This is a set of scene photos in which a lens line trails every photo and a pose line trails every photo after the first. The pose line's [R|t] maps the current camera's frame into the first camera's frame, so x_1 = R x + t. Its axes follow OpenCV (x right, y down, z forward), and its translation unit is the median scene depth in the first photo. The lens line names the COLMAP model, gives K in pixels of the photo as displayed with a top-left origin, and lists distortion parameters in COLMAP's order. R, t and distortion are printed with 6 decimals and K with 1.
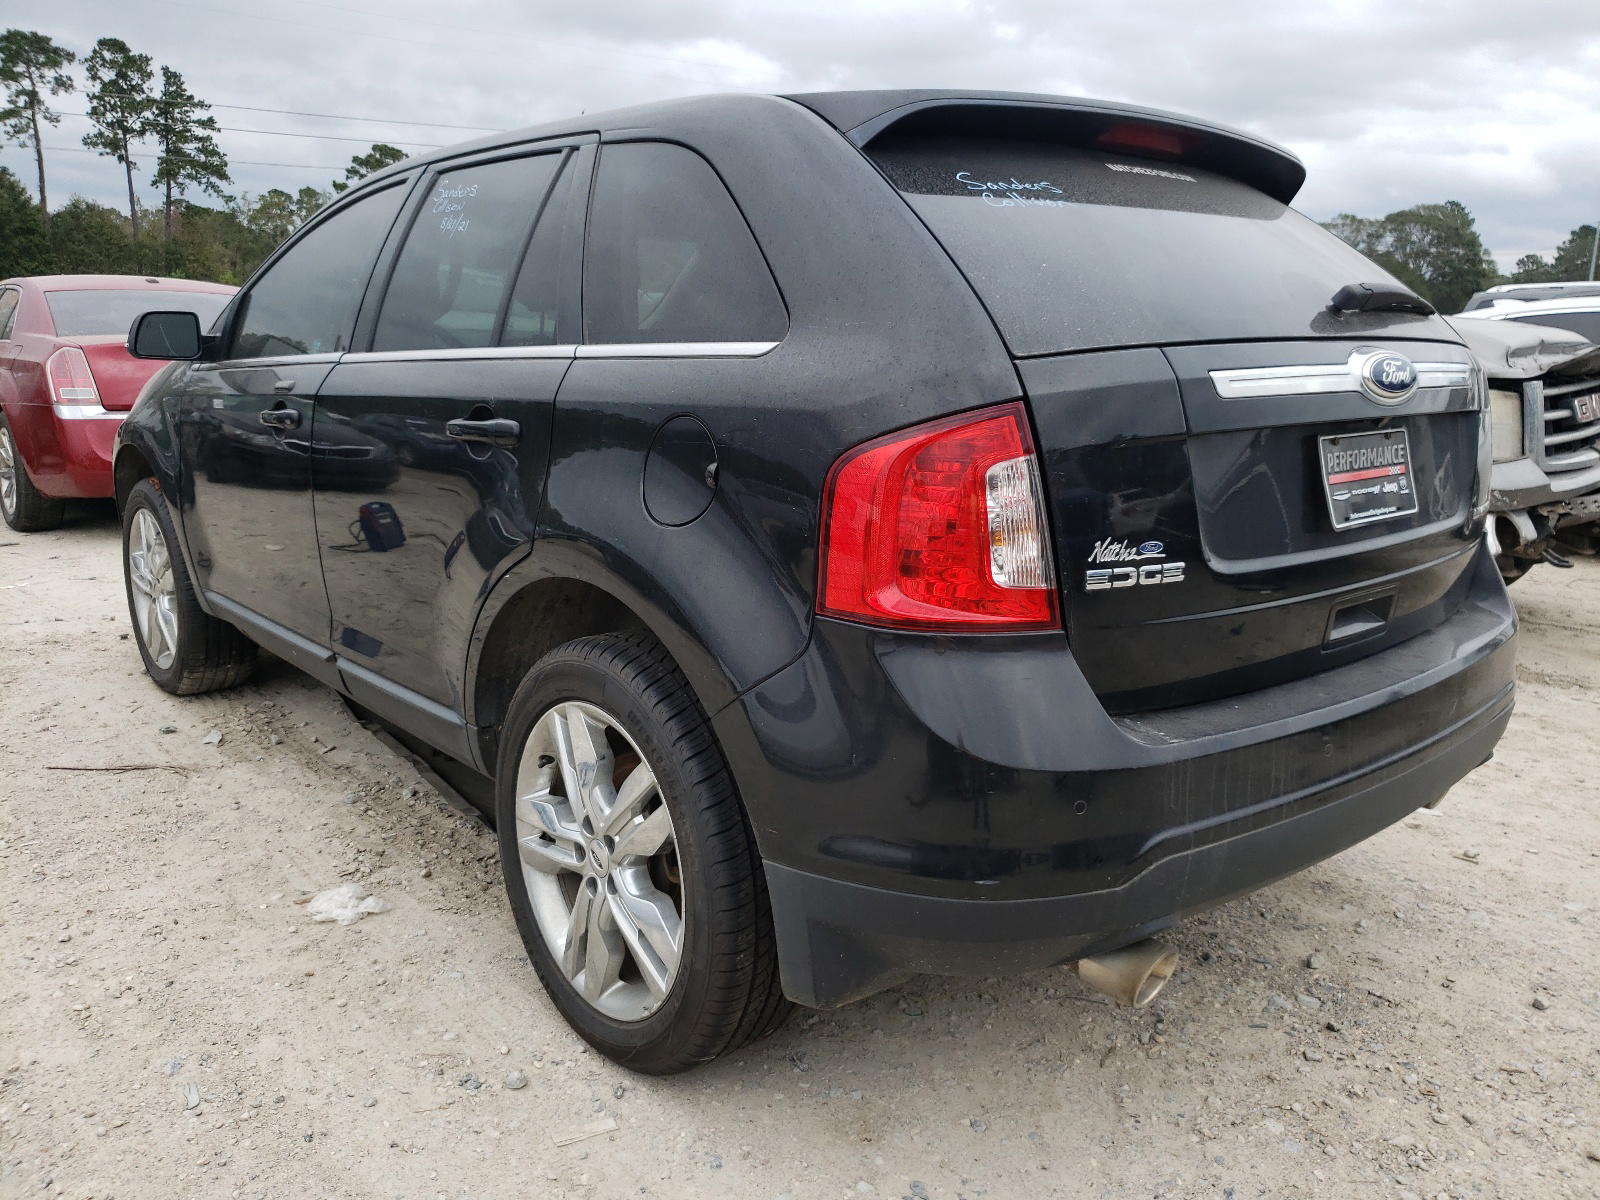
lens RADIAL K [[1216.7, 0, 800.4], [0, 1216.7, 592.6], [0, 0, 1]] dist [0.001331, 0.001001]
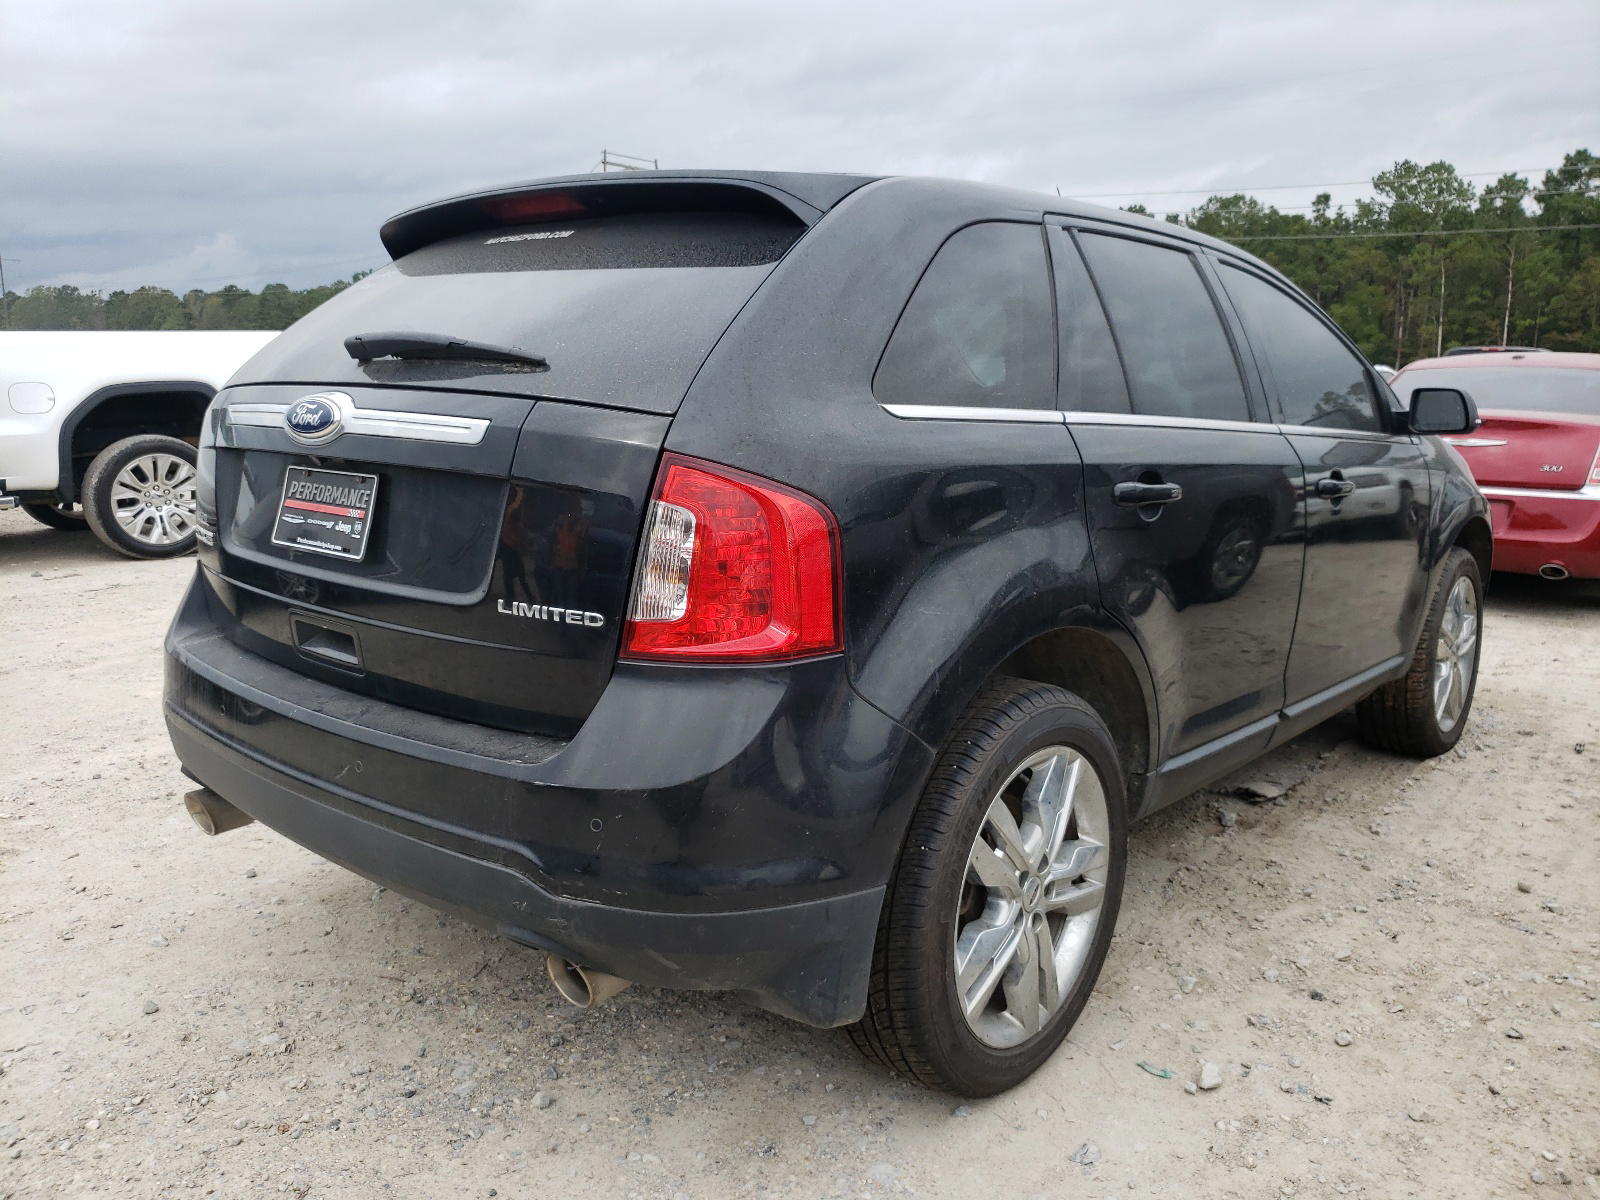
lens RADIAL K [[1216.7, 0, 799.9], [0, 1216.7, 607.2], [0, 0, 1]] dist [0.001331, 0.001001]
pose [[0.174857, 0.174660, -0.968978, 1.583734], [-0.230847, 0.963981, 0.132101, -0.250171], [0.957149, 0.200586, 0.208879, 1.181269]]
